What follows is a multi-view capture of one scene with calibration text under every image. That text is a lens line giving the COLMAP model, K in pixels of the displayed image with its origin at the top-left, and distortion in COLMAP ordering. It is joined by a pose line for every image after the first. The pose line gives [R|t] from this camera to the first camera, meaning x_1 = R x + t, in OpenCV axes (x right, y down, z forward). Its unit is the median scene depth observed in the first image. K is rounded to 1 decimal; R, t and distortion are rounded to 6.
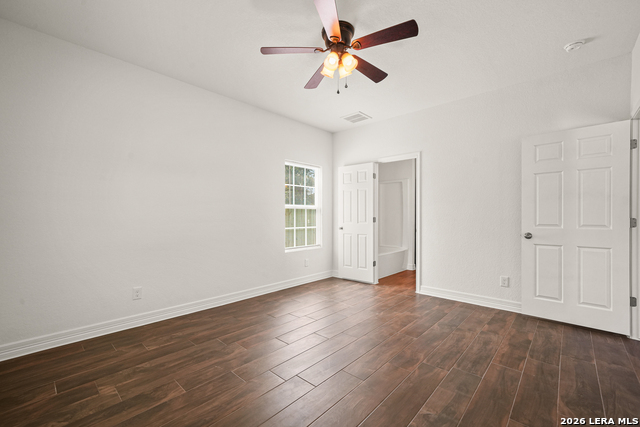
lens RADIAL K [[269.7, 0, 321.4], [0, 269.7, 213.9], [0, 0, 1]] dist [-0.001967, -0.000484]
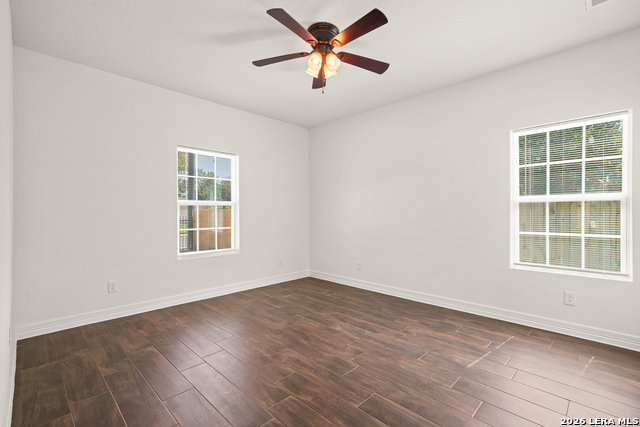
lens RADIAL K [[294.6, 0, 317.5], [0, 294.6, 212.6], [0, 0, 1]] dist [0.008859, -0.000568]
pose [[-0.037935, 0.006136, -0.999261, 0.903103], [0.010897, 0.999924, 0.005726, -0.007754], [0.999221, -0.010672, -0.037999, 0.796268]]
